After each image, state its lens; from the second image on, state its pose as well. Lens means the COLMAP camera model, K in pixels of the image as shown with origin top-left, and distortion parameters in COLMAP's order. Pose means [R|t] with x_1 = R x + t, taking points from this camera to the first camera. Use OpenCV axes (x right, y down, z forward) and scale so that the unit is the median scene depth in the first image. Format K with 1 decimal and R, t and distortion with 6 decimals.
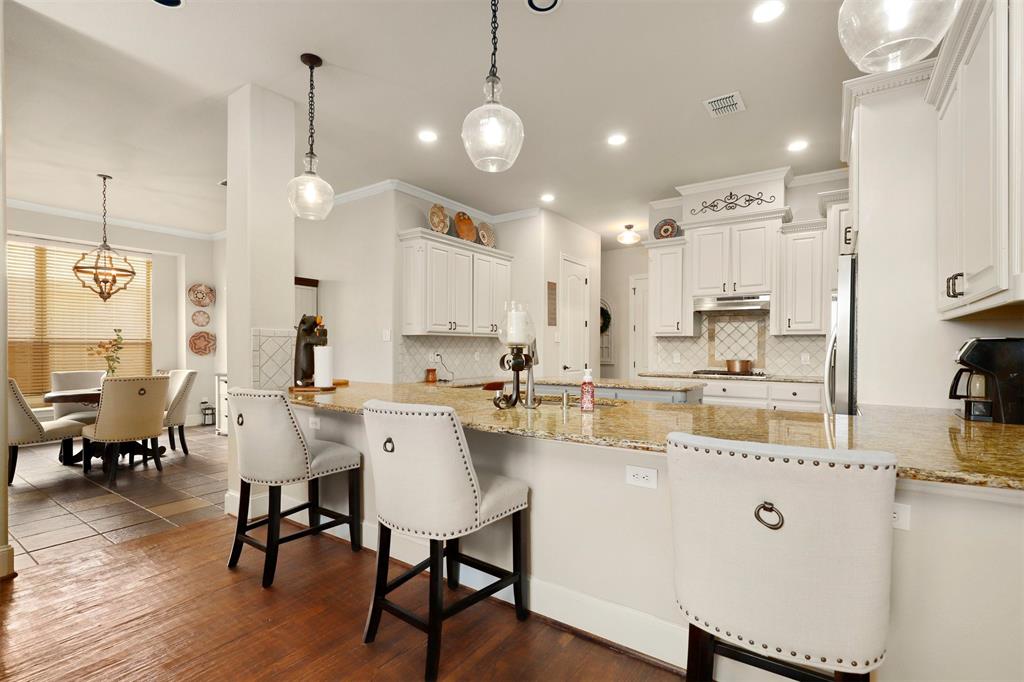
lens RADIAL K [[470.0, 0, 514.0], [0, 470.0, 350.6], [0, 0, 1]] dist [0.000616, 0.000089]
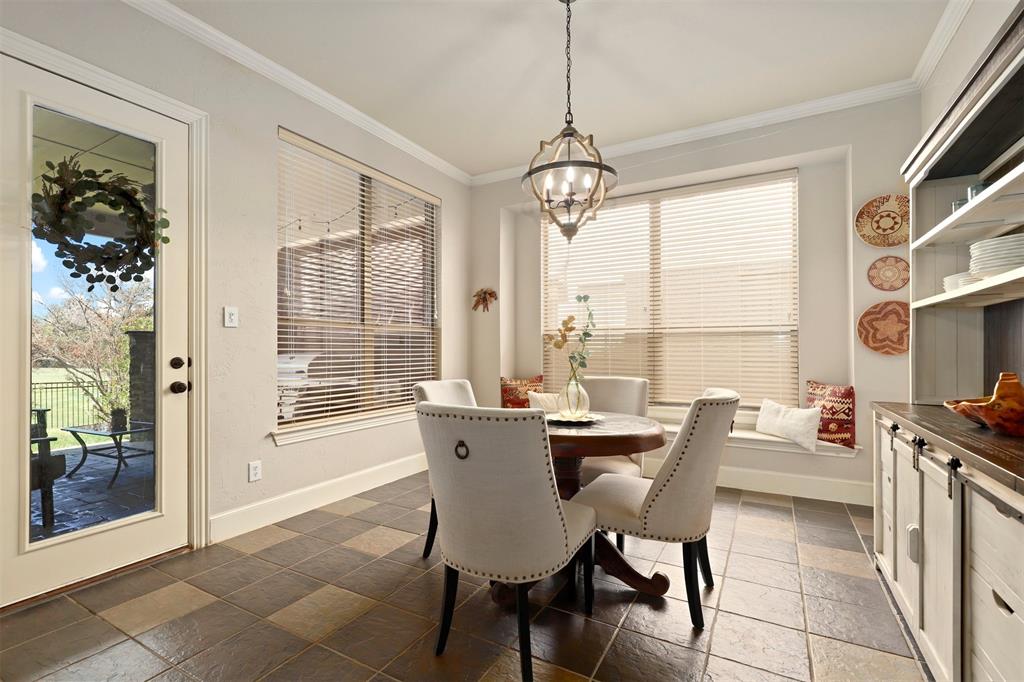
lens RADIAL K [[462.0, 0, 513.2], [0, 462.0, 345.9], [0, 0, 1]] dist [-0.001196, -0.000145]
pose [[0.095805, -0.006952, -0.995376, -0.364550], [-0.003986, 0.999965, -0.007367, 0.008669], [0.995392, 0.004673, 0.095774, 0.839937]]
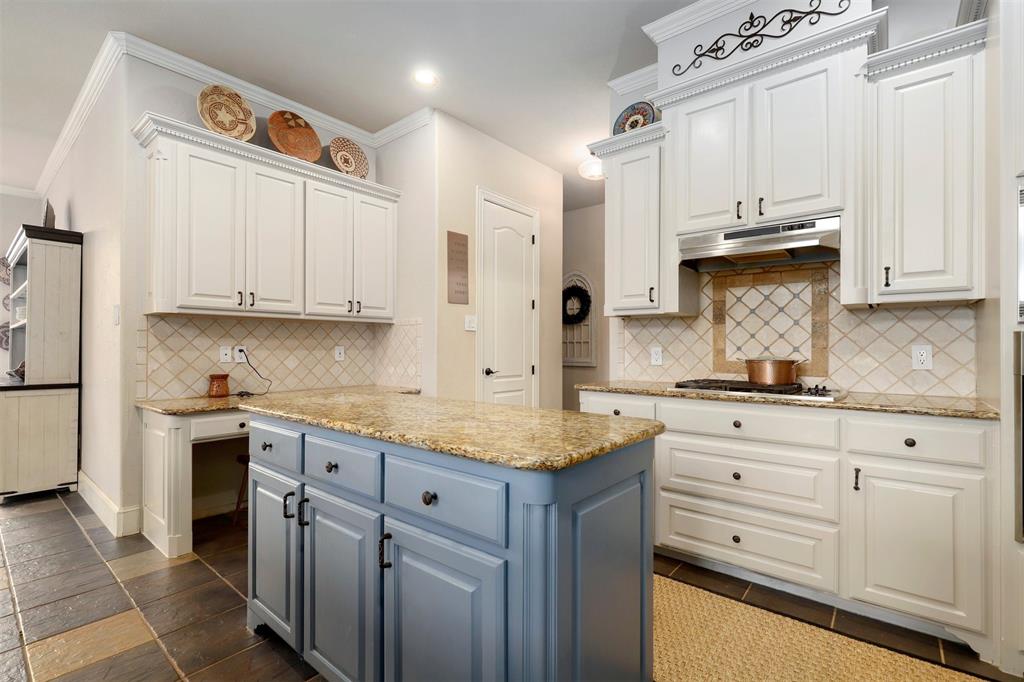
lens RADIAL K [[462.0, 0, 513.2], [0, 462.0, 345.9], [0, 0, 1]] dist [-0.001196, -0.000145]
pose [[0.996066, -0.000985, -0.088609, 0.246566], [-0.000092, 0.999926, -0.012149, 0.011293], [0.088614, 0.012109, 0.995992, 0.484765]]
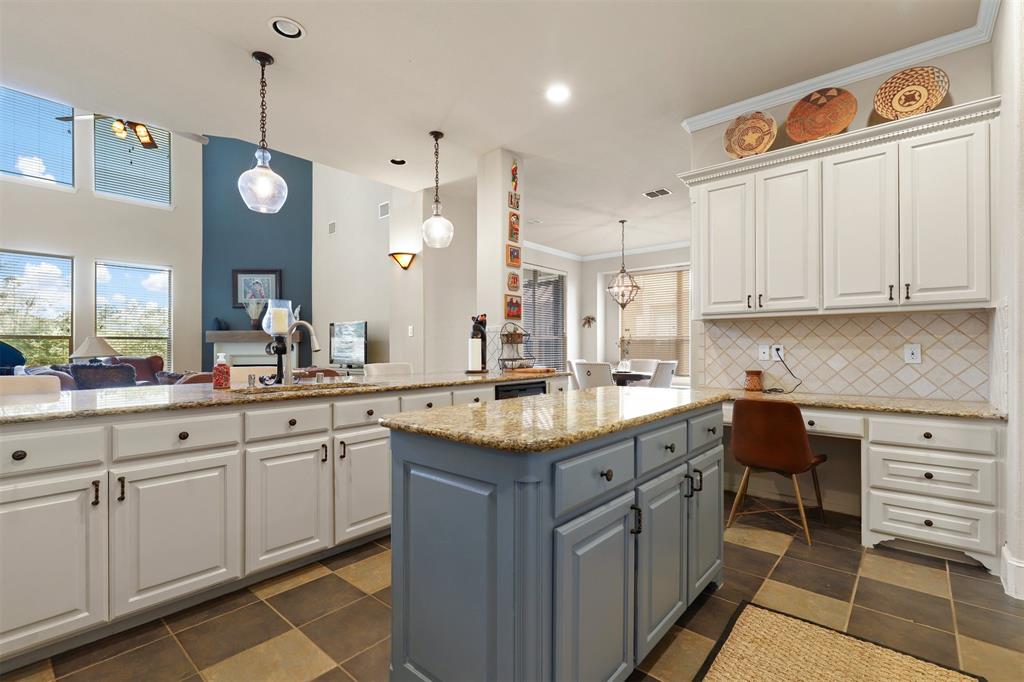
lens RADIAL K [[462.0, 0, 513.2], [0, 462.0, 345.9], [0, 0, 1]] dist [-0.001196, -0.000145]
pose [[-0.107348, -0.004205, -0.994213, 0.511943], [-0.005211, 0.999980, -0.003667, 0.009639], [0.994208, 0.004787, -0.107367, 0.772168]]
